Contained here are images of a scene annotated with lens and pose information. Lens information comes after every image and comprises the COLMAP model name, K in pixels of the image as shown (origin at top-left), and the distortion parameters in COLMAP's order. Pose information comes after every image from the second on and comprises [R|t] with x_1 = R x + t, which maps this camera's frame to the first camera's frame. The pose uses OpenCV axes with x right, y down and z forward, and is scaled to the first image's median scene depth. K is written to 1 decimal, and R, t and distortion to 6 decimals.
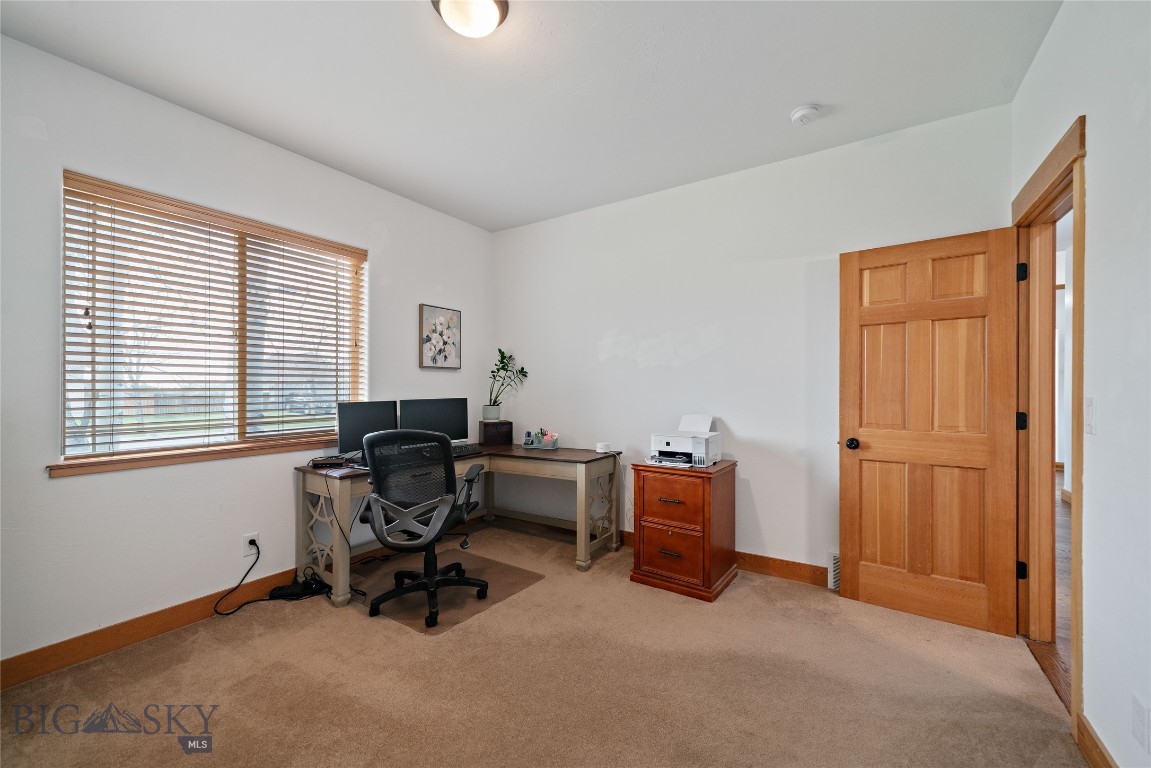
lens RADIAL K [[467.9, 0, 577.5], [0, 467.9, 388.2], [0, 0, 1]] dist [0.007557, 0.000400]
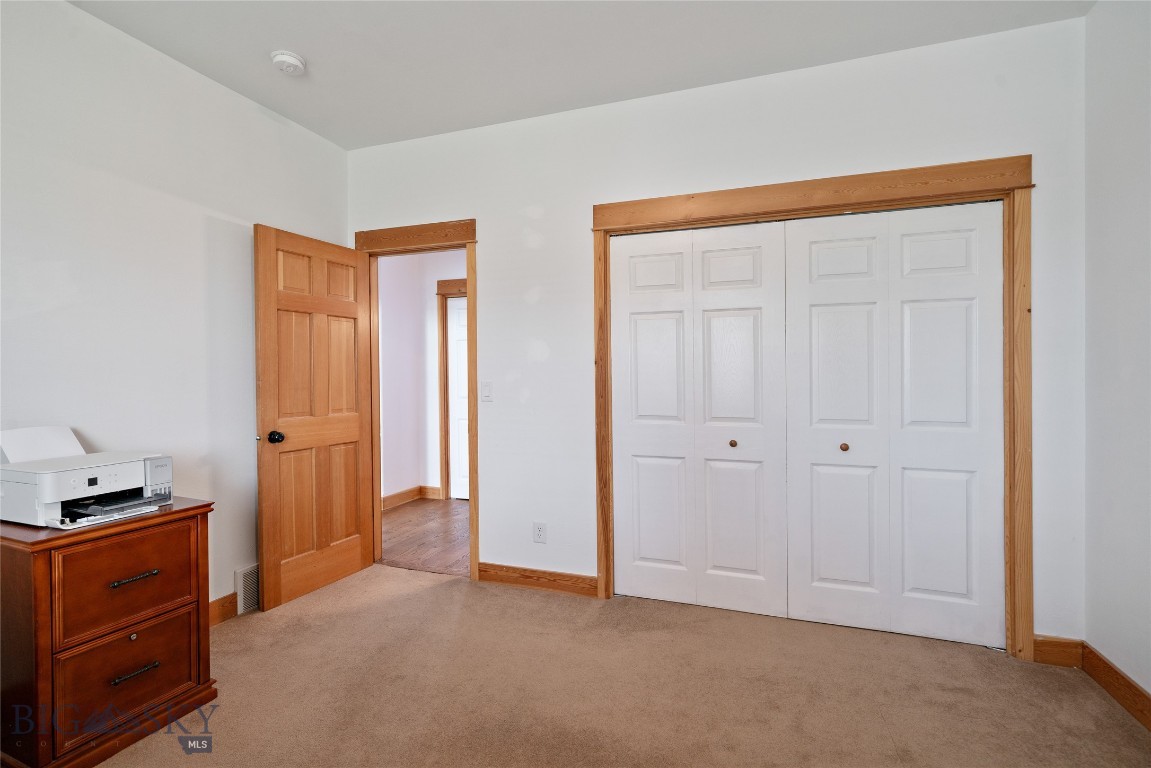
lens RADIAL K [[531.6, 0, 581.5], [0, 531.6, 374.2], [0, 0, 1]] dist [0.001201, 0.000395]
pose [[-0.220641, 0.003938, 0.975347, -0.546408], [0.005548, 0.999981, -0.002782, 0.001832], [-0.975339, 0.004798, -0.220659, 0.629089]]
